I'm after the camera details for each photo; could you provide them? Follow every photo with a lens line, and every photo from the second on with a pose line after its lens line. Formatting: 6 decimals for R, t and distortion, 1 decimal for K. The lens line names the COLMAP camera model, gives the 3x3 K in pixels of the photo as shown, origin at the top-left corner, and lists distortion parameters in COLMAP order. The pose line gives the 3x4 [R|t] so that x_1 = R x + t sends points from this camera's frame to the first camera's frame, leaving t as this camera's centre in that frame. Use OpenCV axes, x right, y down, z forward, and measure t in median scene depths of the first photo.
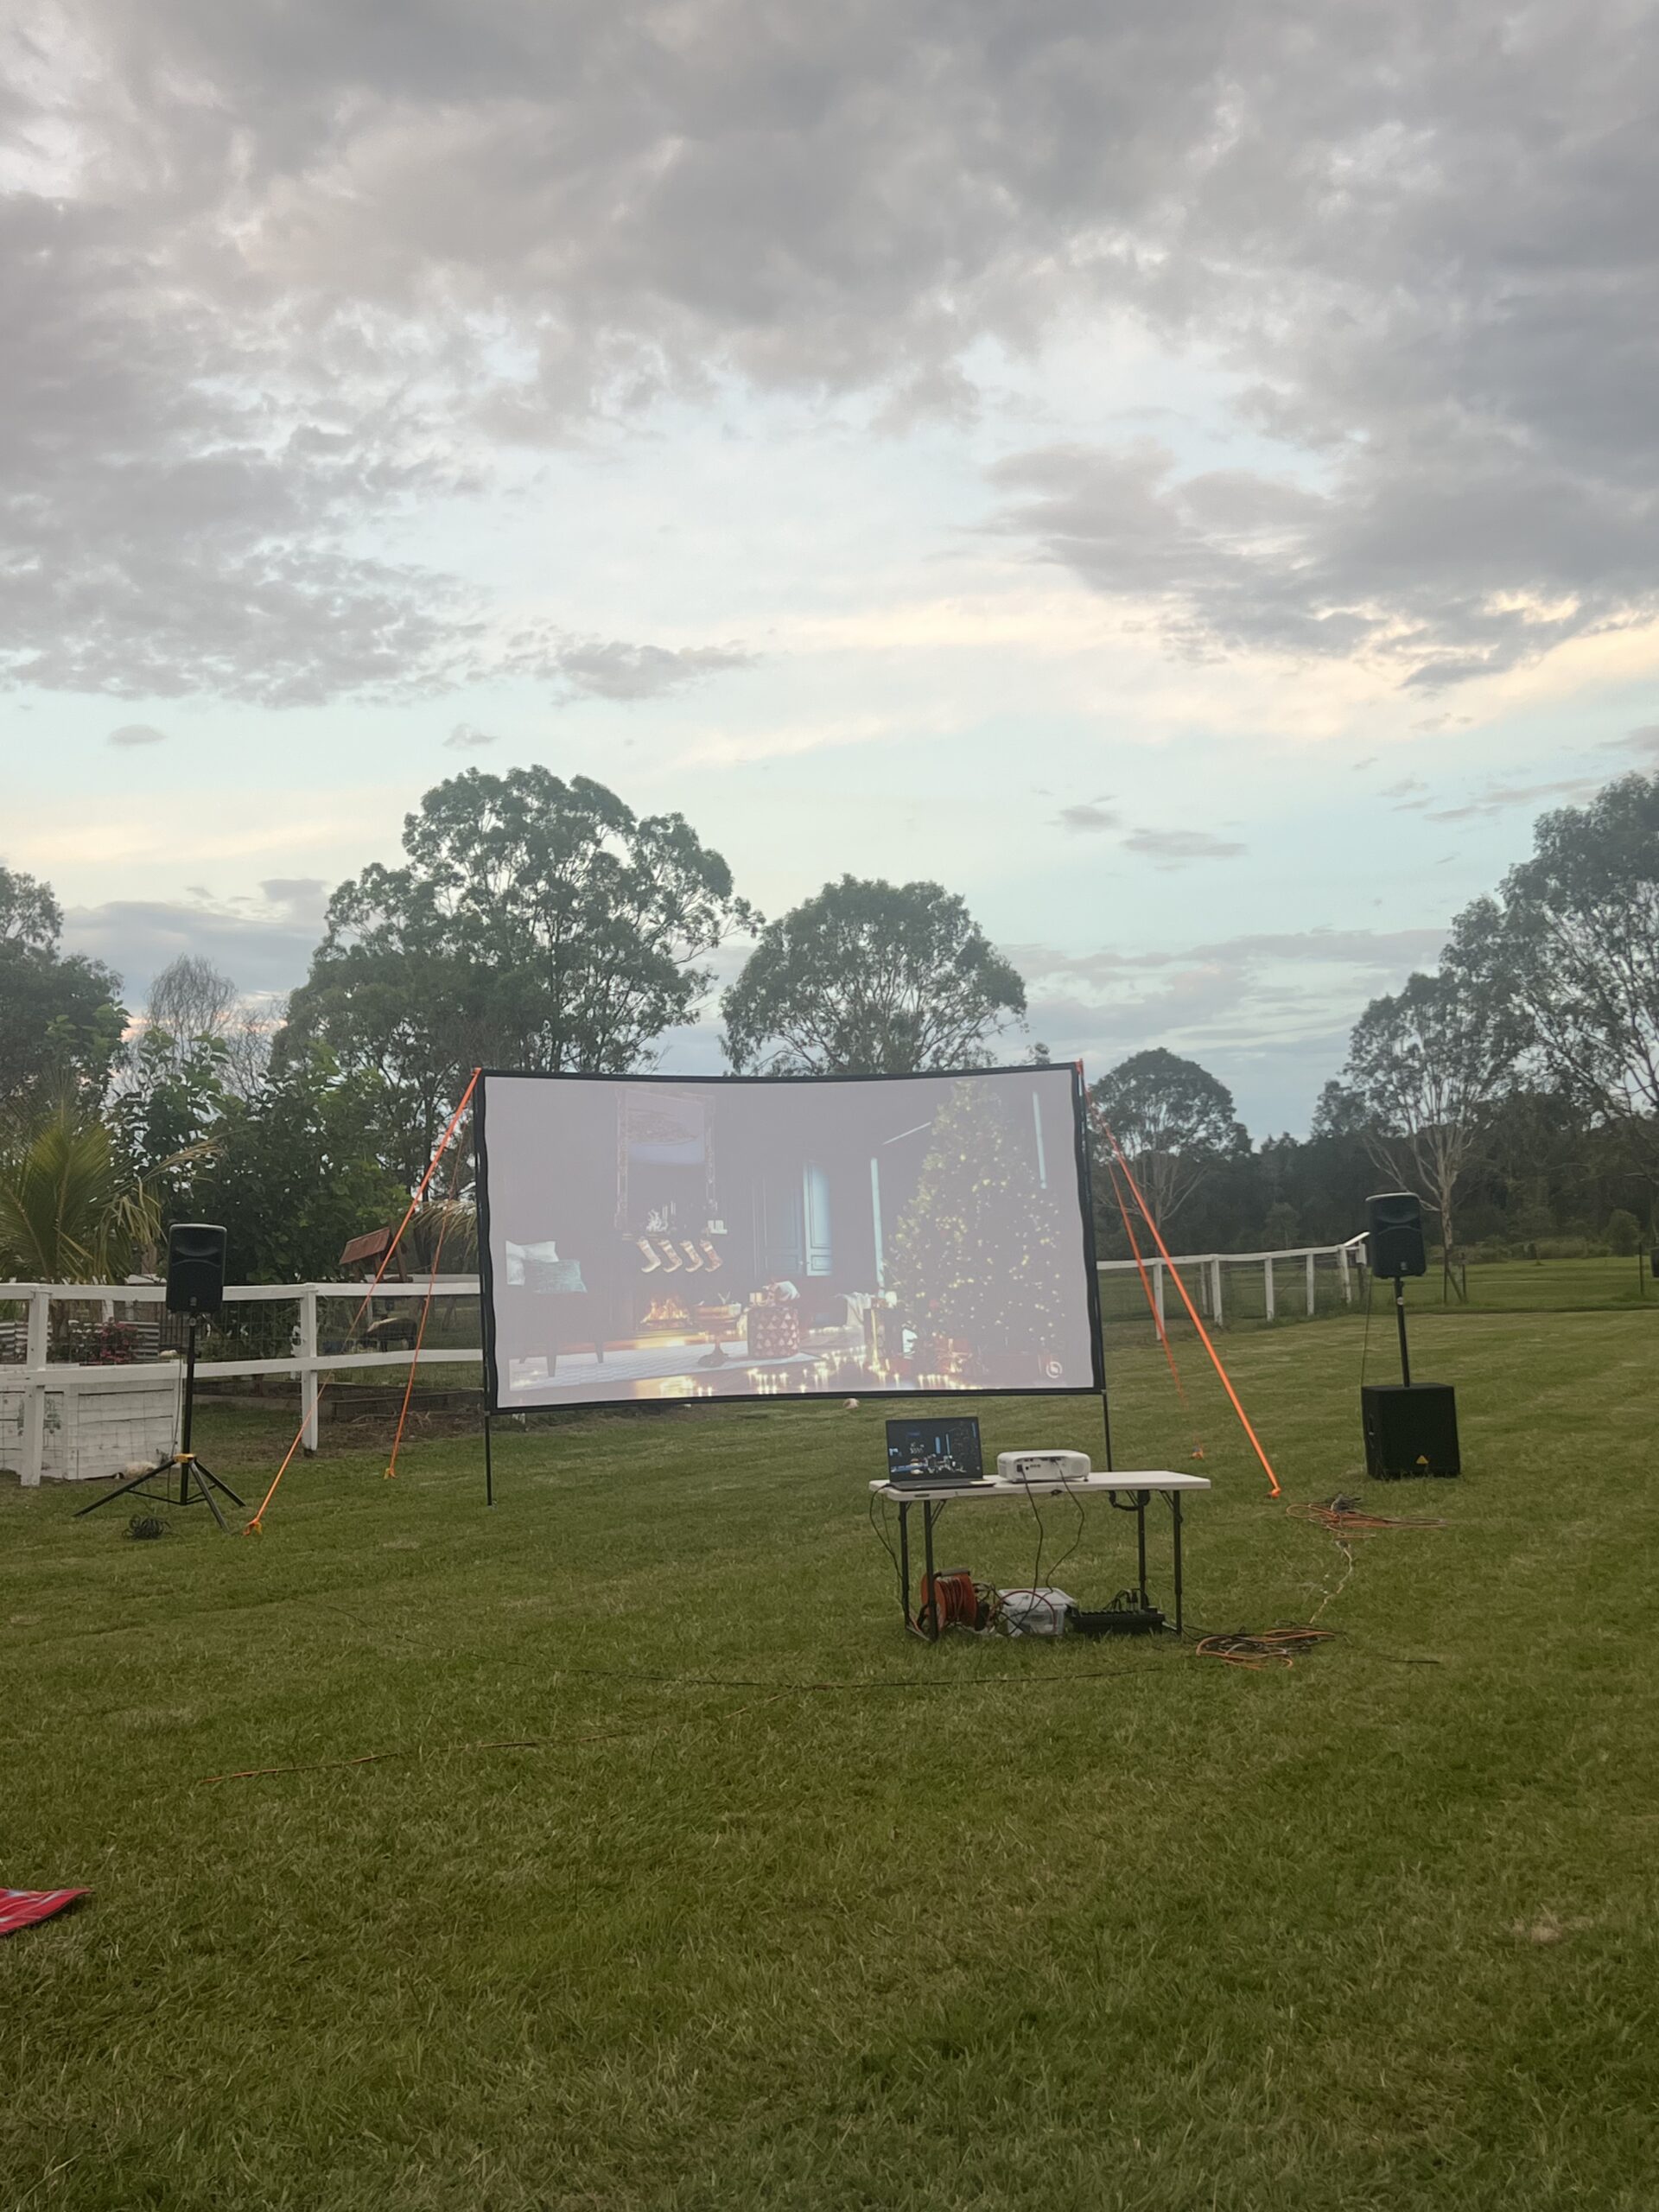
lens RADIAL K [[2505.1, 0, 838.6], [0, 2505.1, 1098.6], [0, 0, 1]] dist [0.169700, -0.696008]
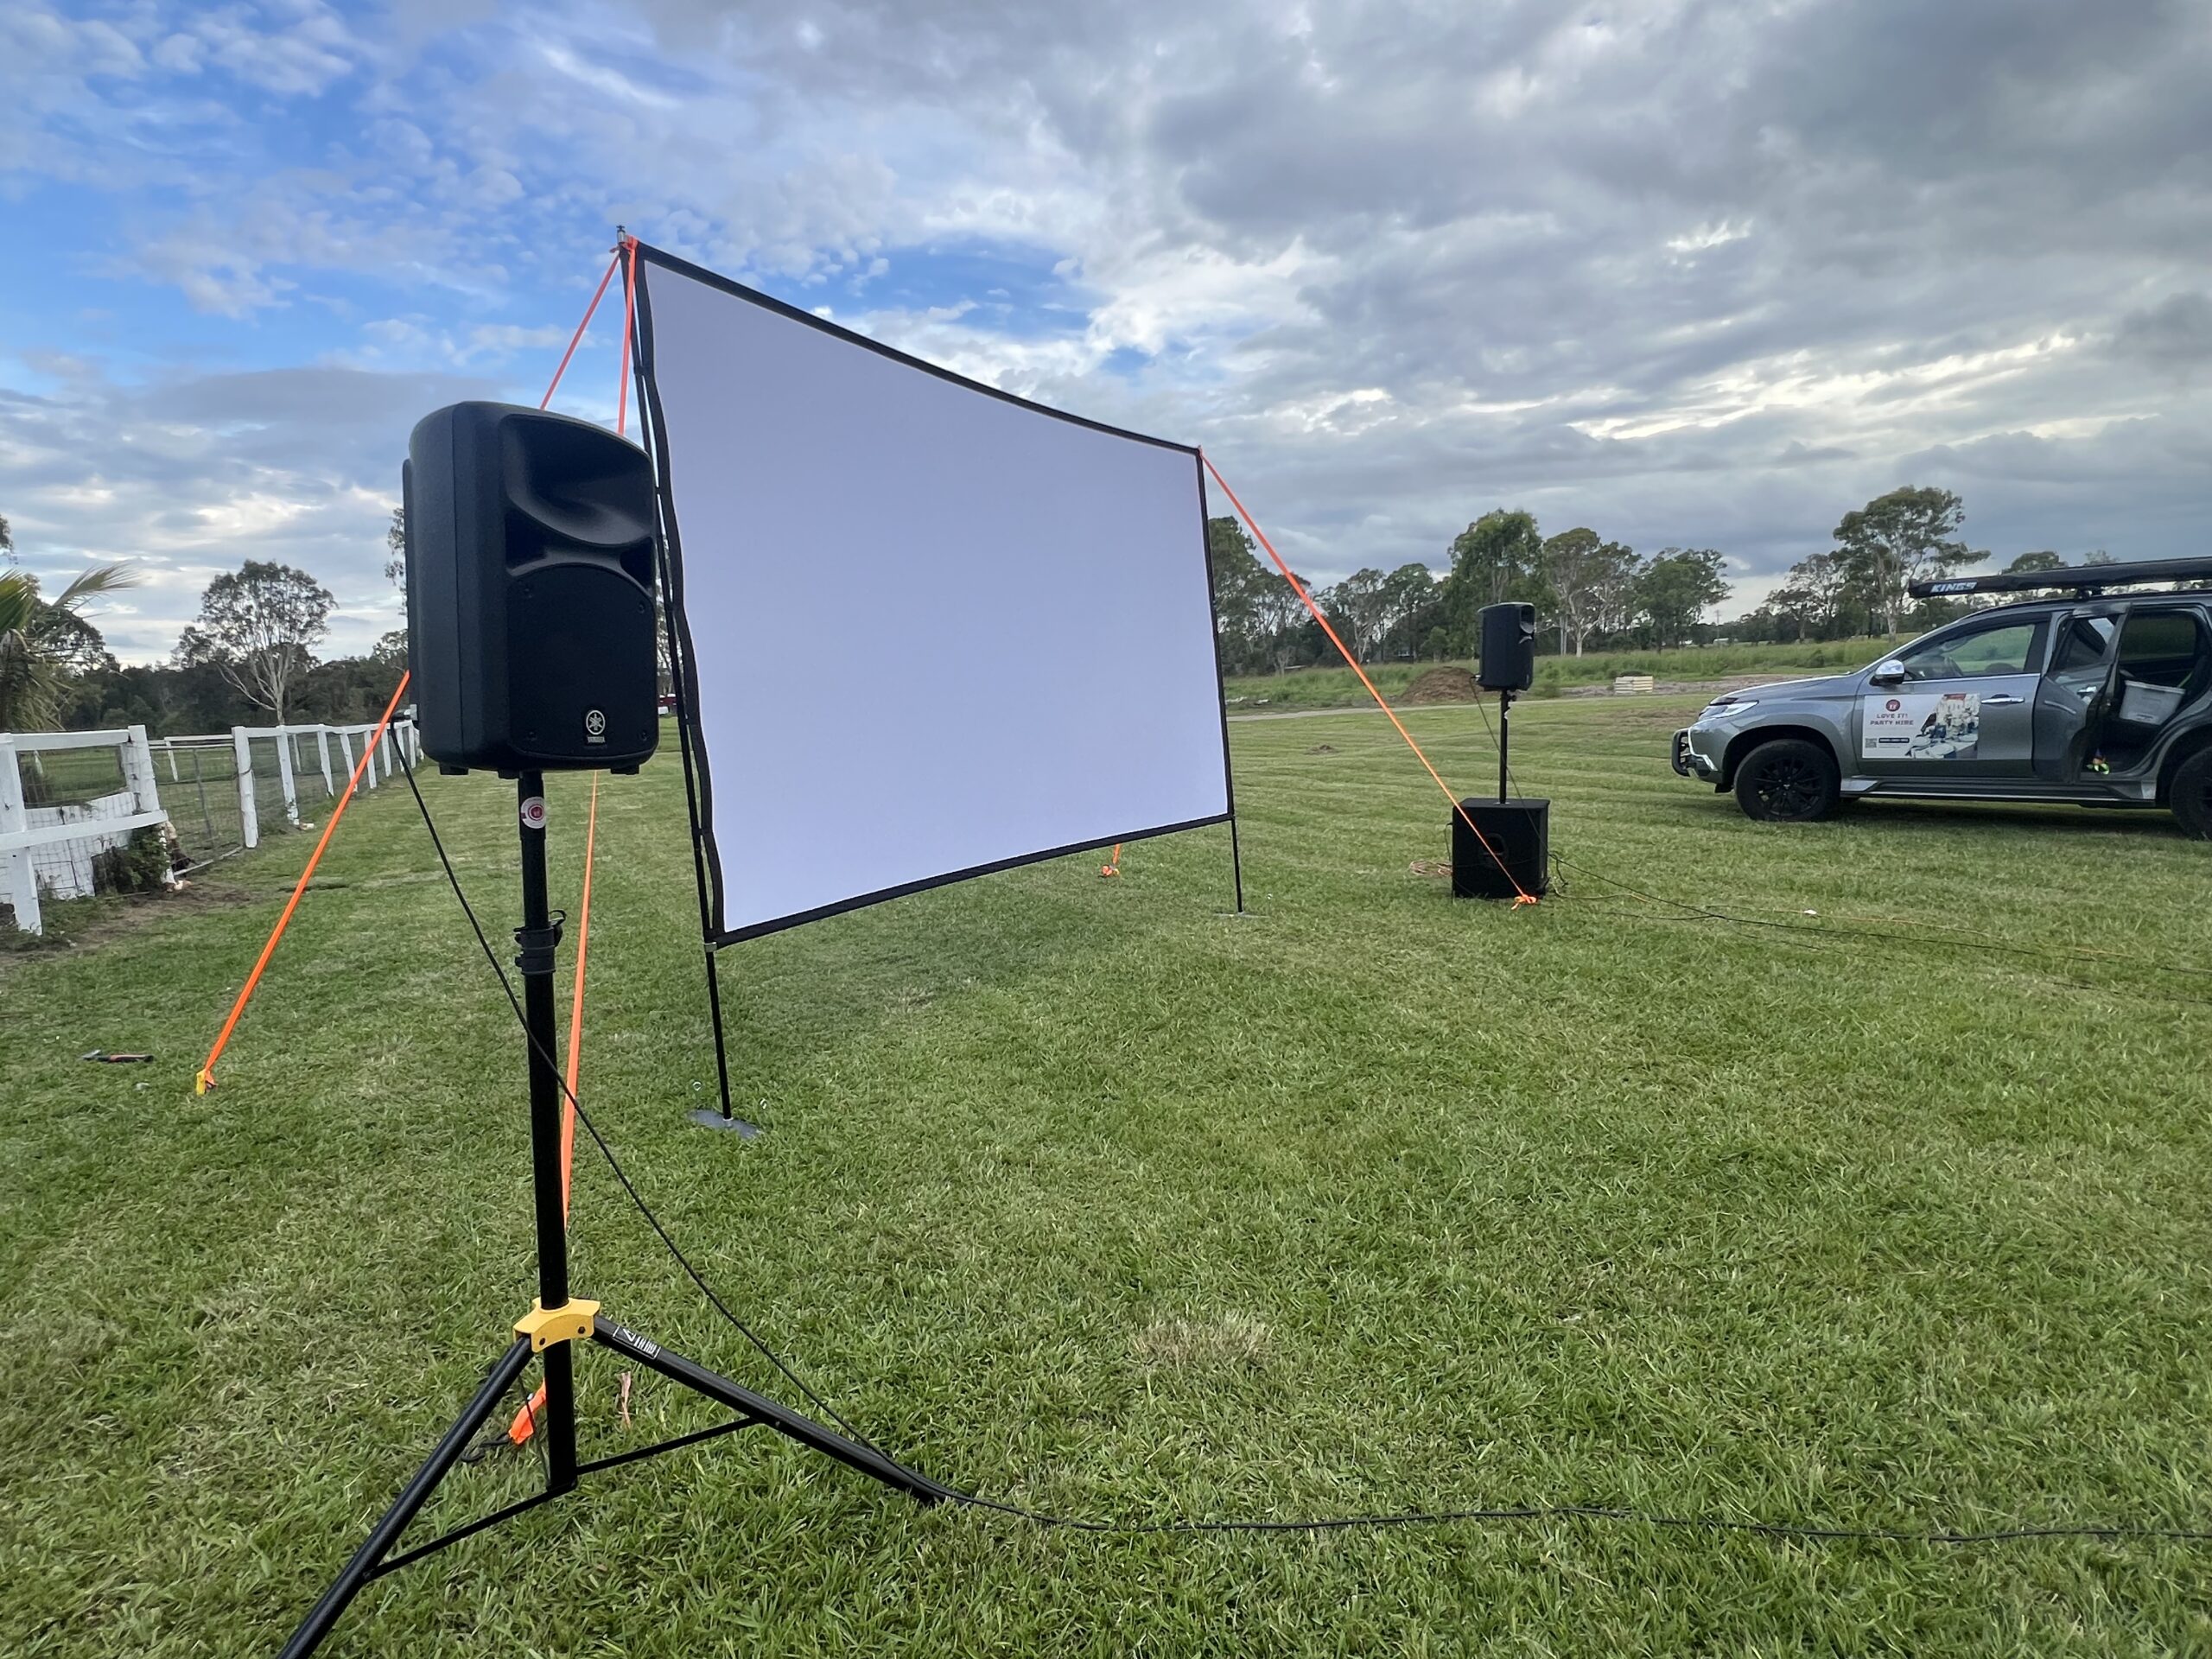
lens RADIAL K [[1173.1, 0, 1076.1], [0, 1173.1, 814.0], [0, 0, 1]] dist [-0.022518, 0.010326]
pose [[0.609443, -0.078372, 0.788947, -0.044709], [-0.024087, 0.992813, 0.117230, 0.010791], [-0.792464, -0.090448, 0.603175, 0.126725]]
